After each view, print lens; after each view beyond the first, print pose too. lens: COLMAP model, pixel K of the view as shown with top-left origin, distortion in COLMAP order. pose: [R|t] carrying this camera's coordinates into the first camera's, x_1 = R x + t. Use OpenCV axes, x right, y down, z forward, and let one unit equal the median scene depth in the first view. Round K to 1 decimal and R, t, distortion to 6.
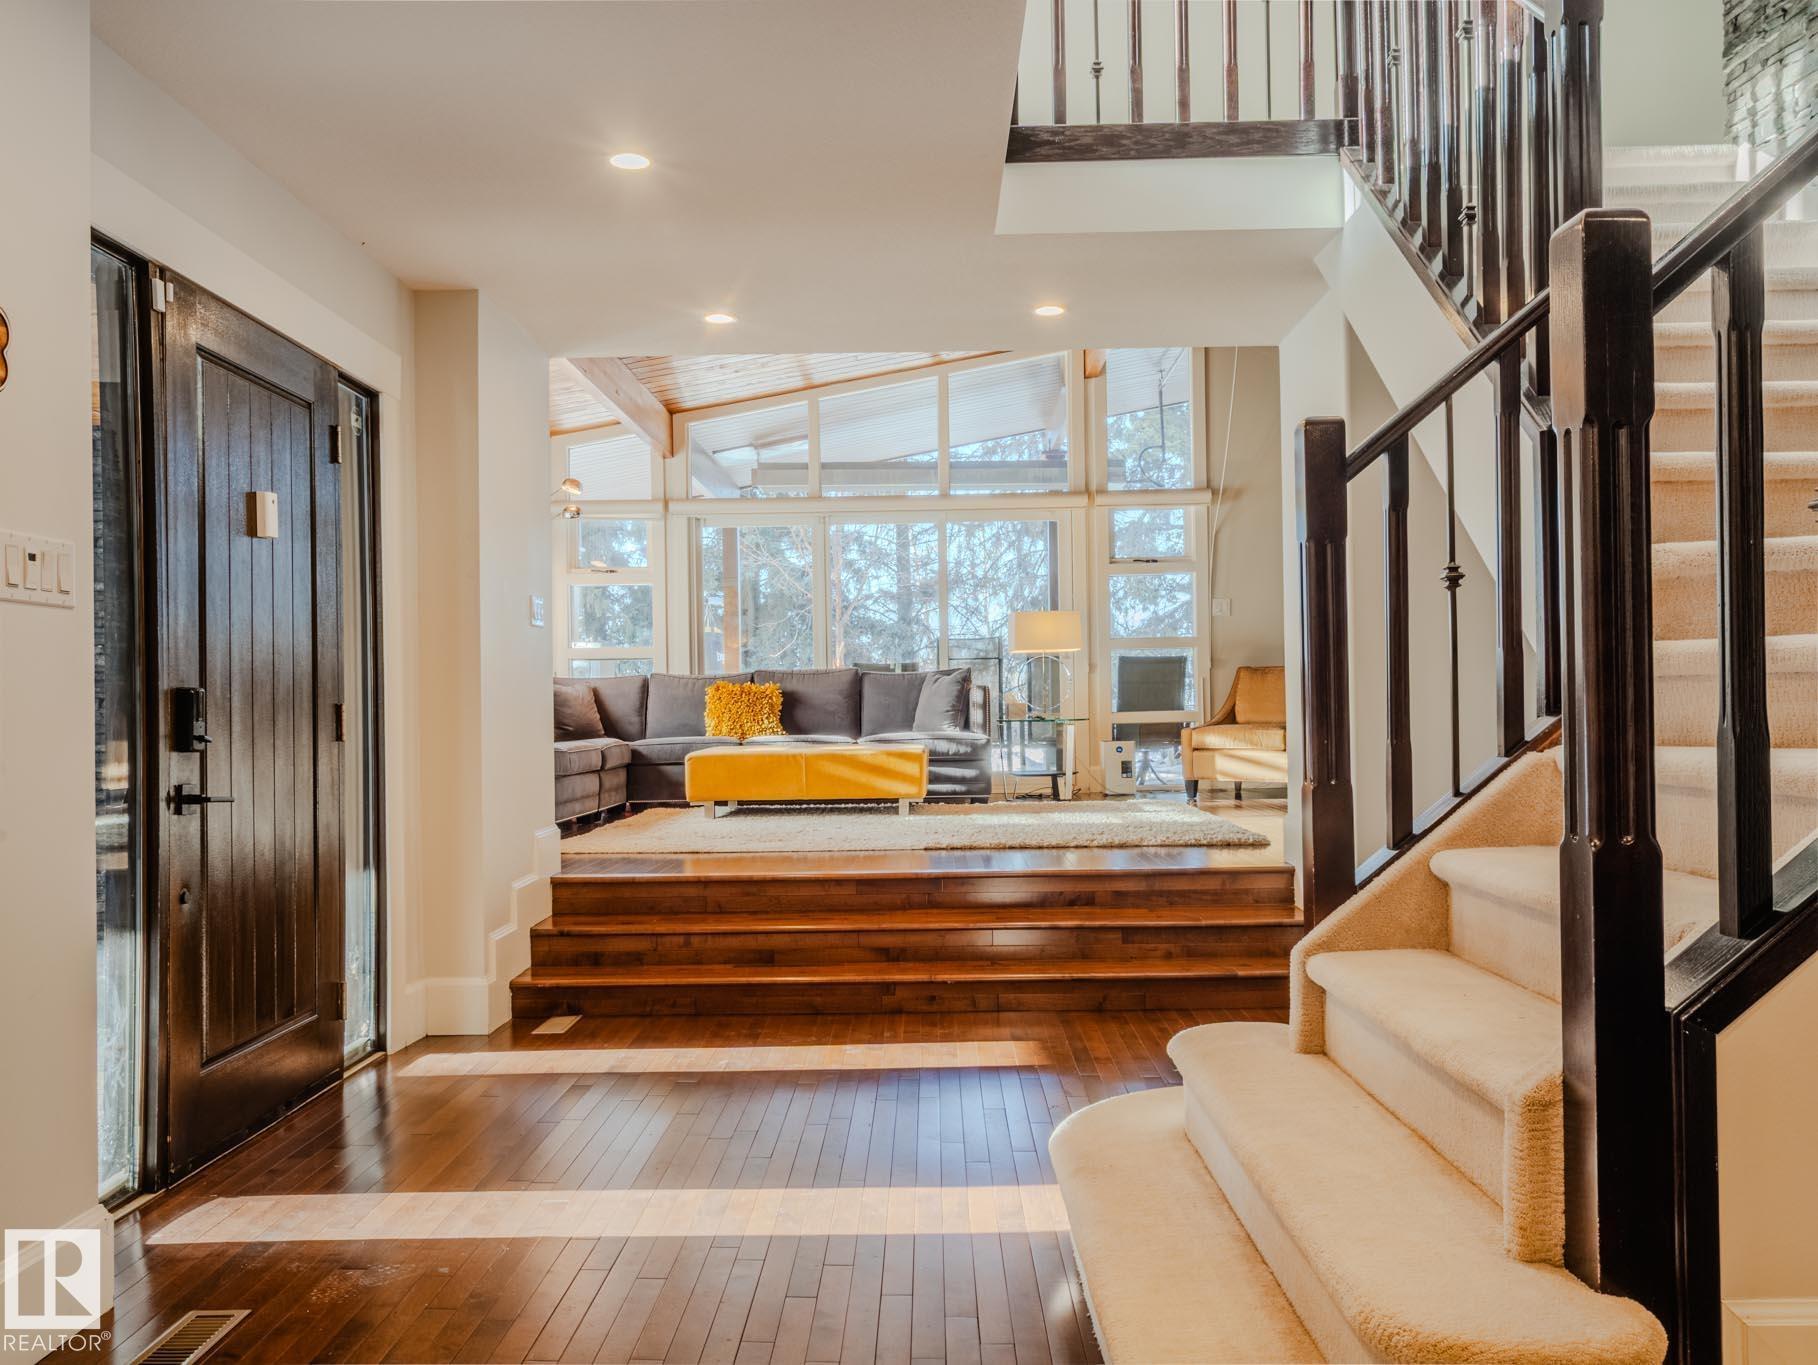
lens RADIAL K [[1499.8, 0, 909.0], [0, 1499.8, 682.5], [0, 0, 1]] dist [-0.238930, -0.000087]
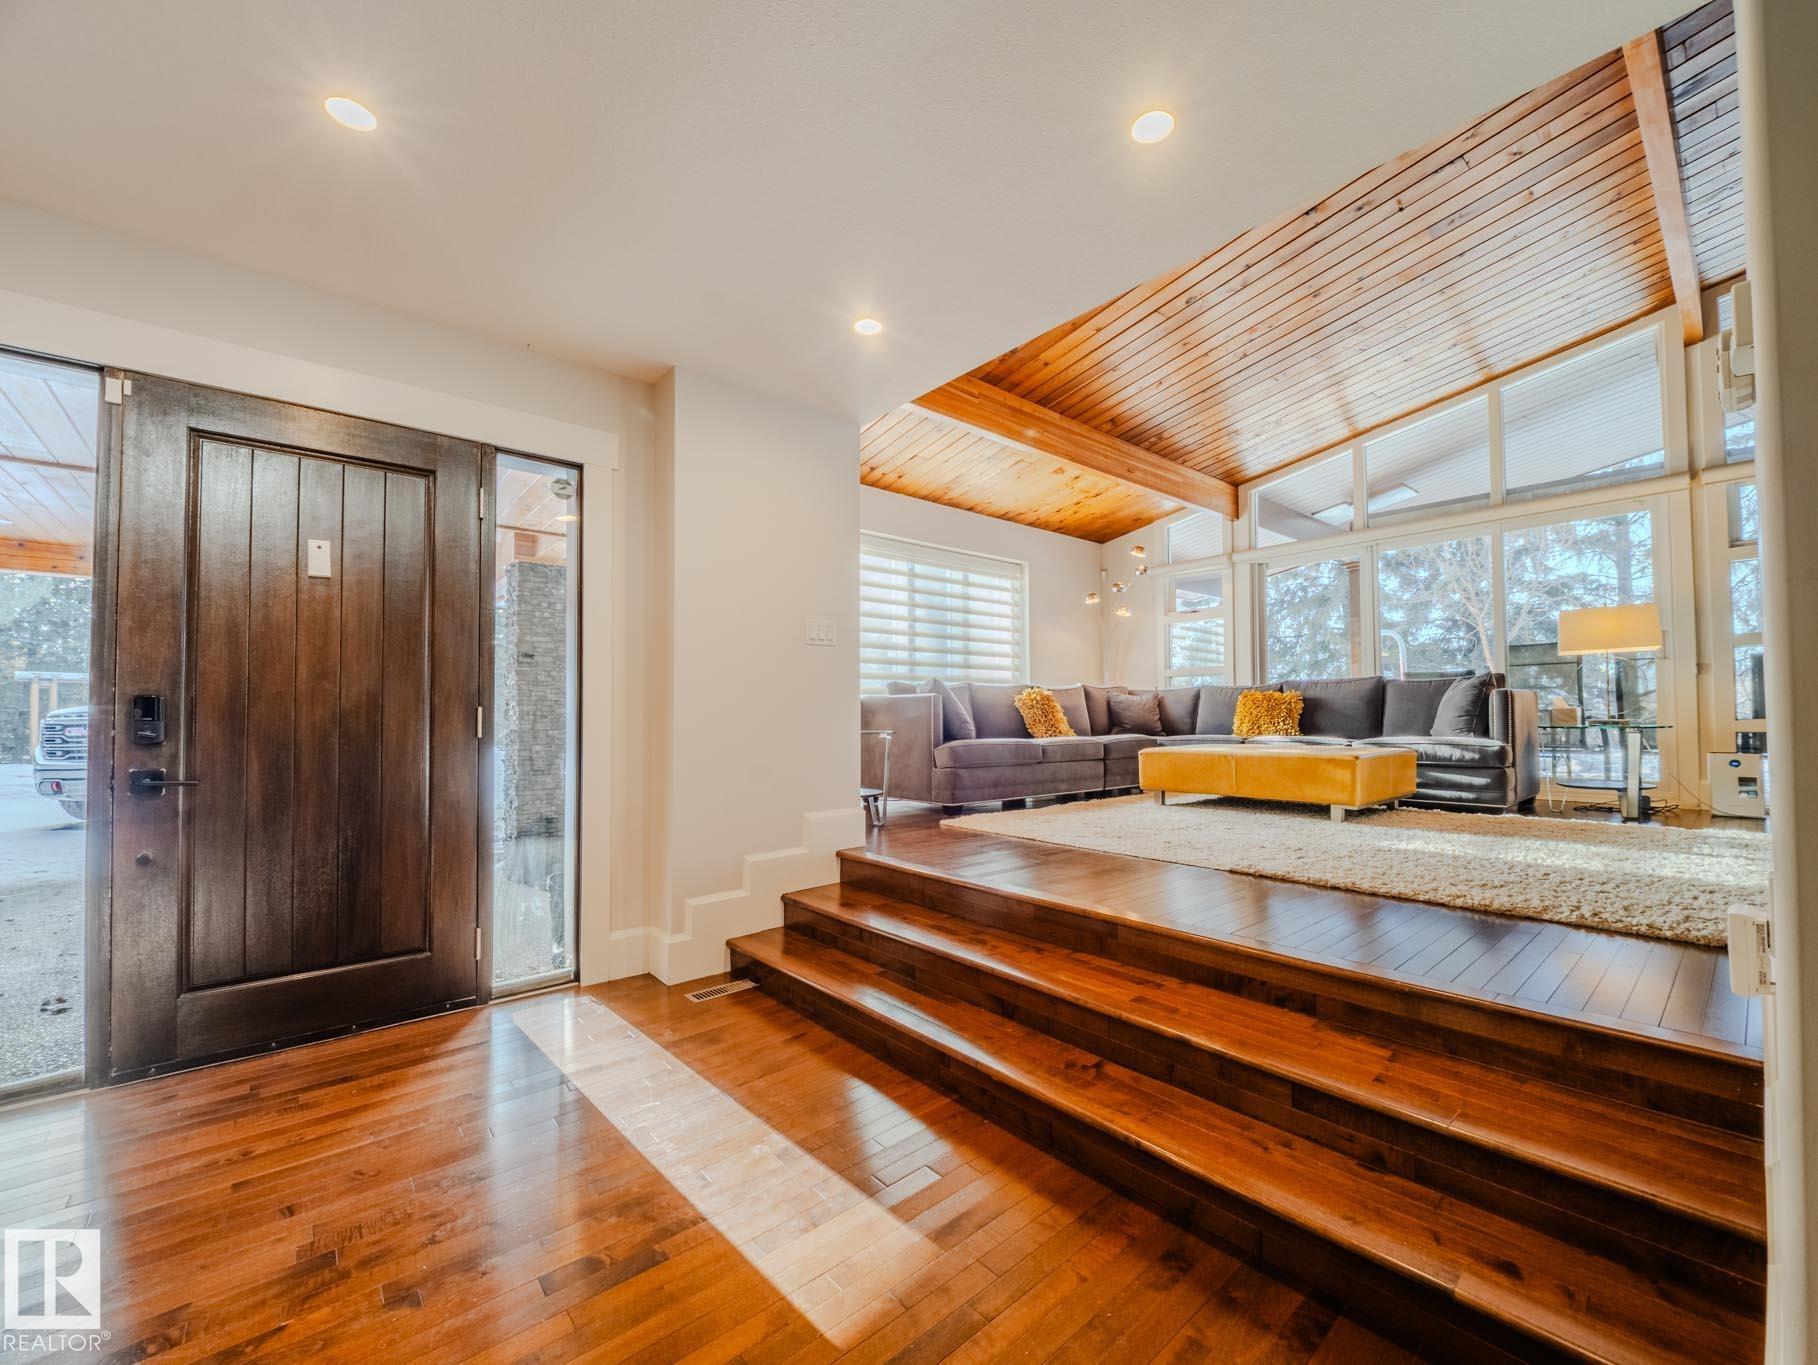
lens RADIAL K [[723.4, 0, 905.4], [0, 723.4, 697.5], [0, 0, 1]] dist [-0.019598, -0.000249]
pose [[0.641340, -0.009009, -0.767204, 0.147837], [0.008849, 0.999951, -0.004345, 0.005080], [0.767206, -0.004002, 0.641388, 0.393121]]
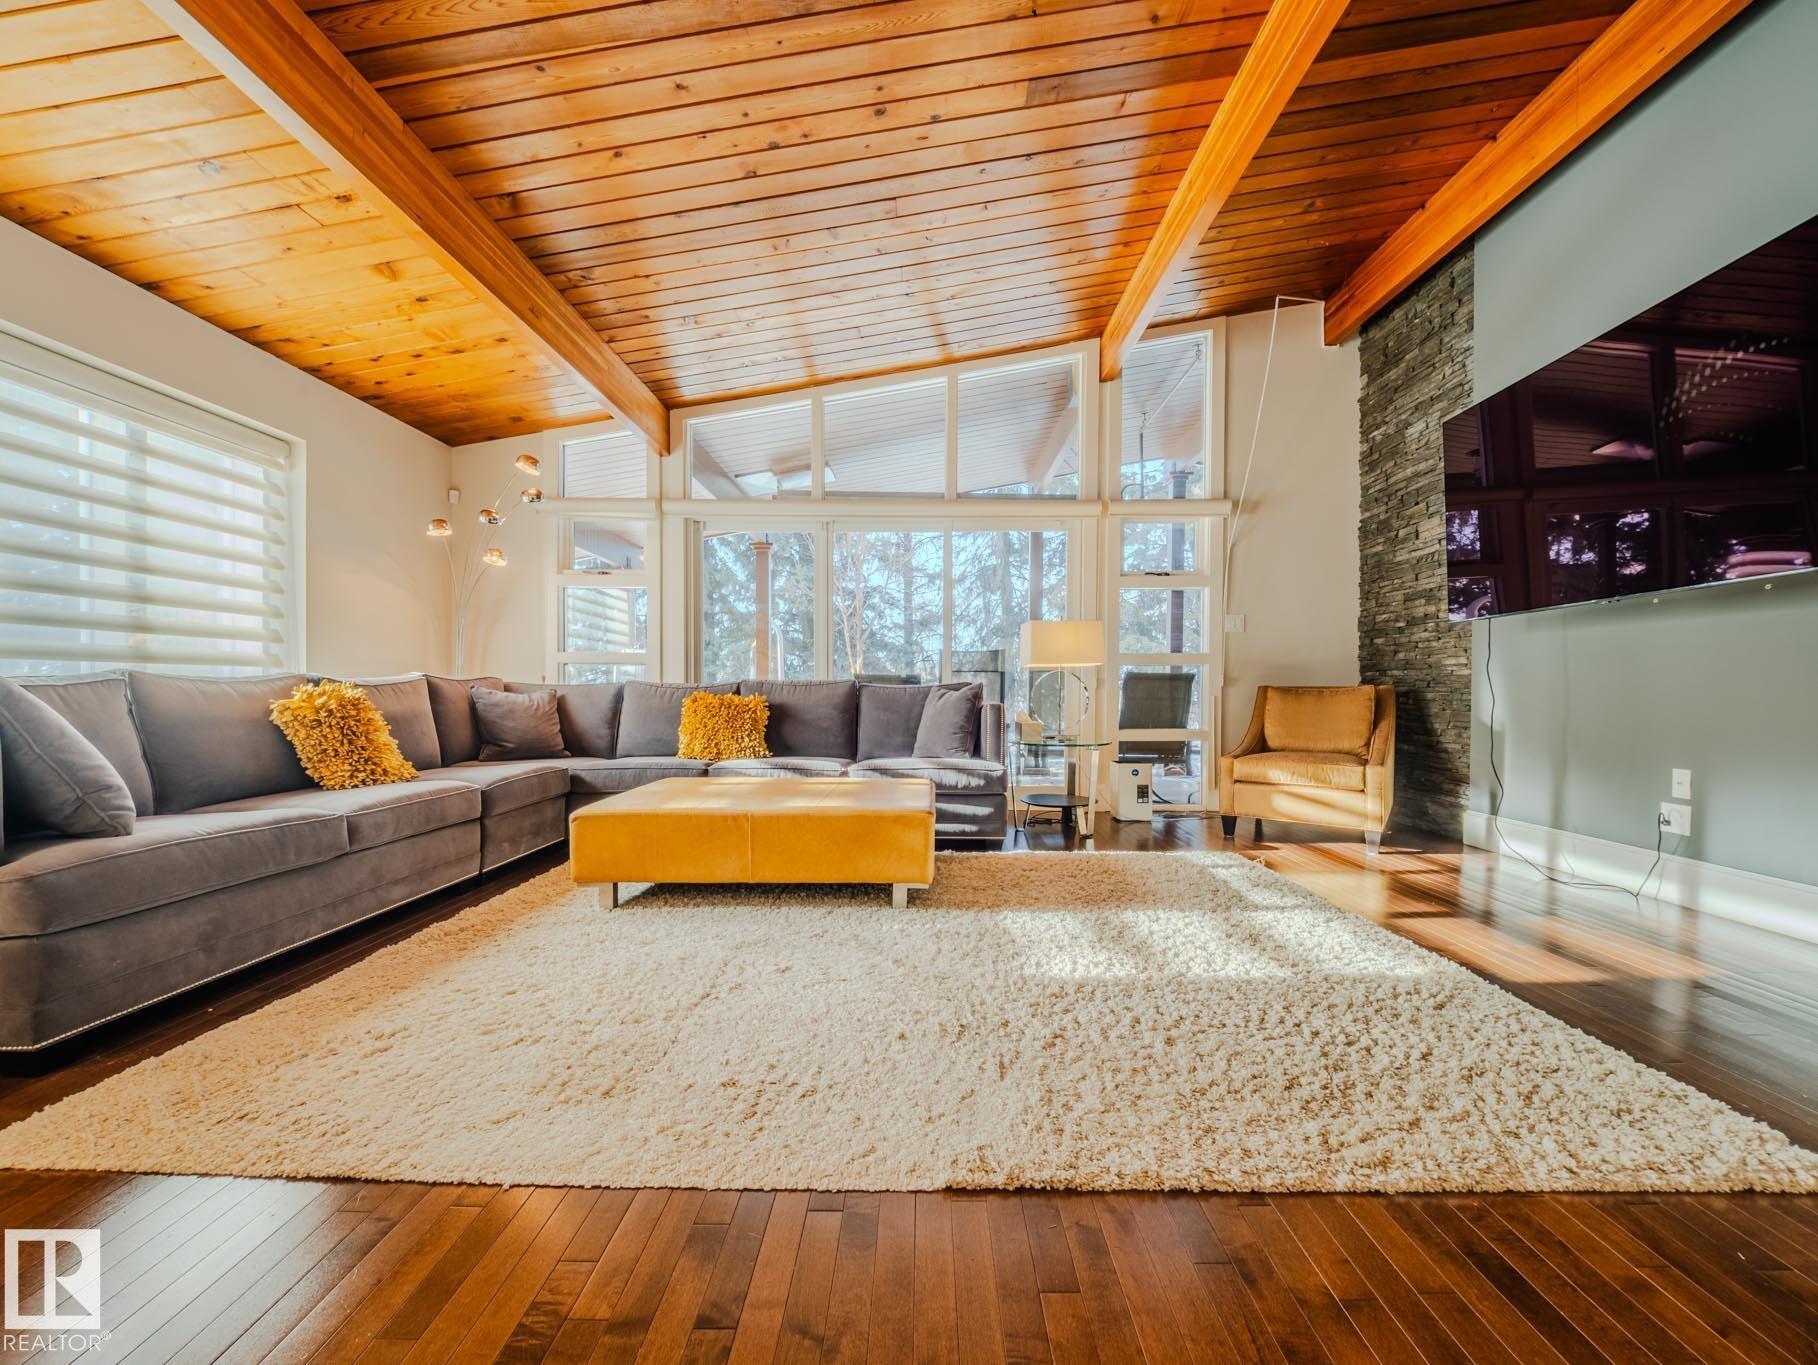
lens RADIAL K [[731.0, 0, 912.4], [0, 731.0, 701.0], [0, 0, 1]] dist [-0.013232, -0.000694]
pose [[0.999783, 0.020493, 0.003688, -0.000736], [-0.020597, 0.999312, 0.030854, -0.011277], [-0.003053, -0.030924, 0.999517, 0.560130]]
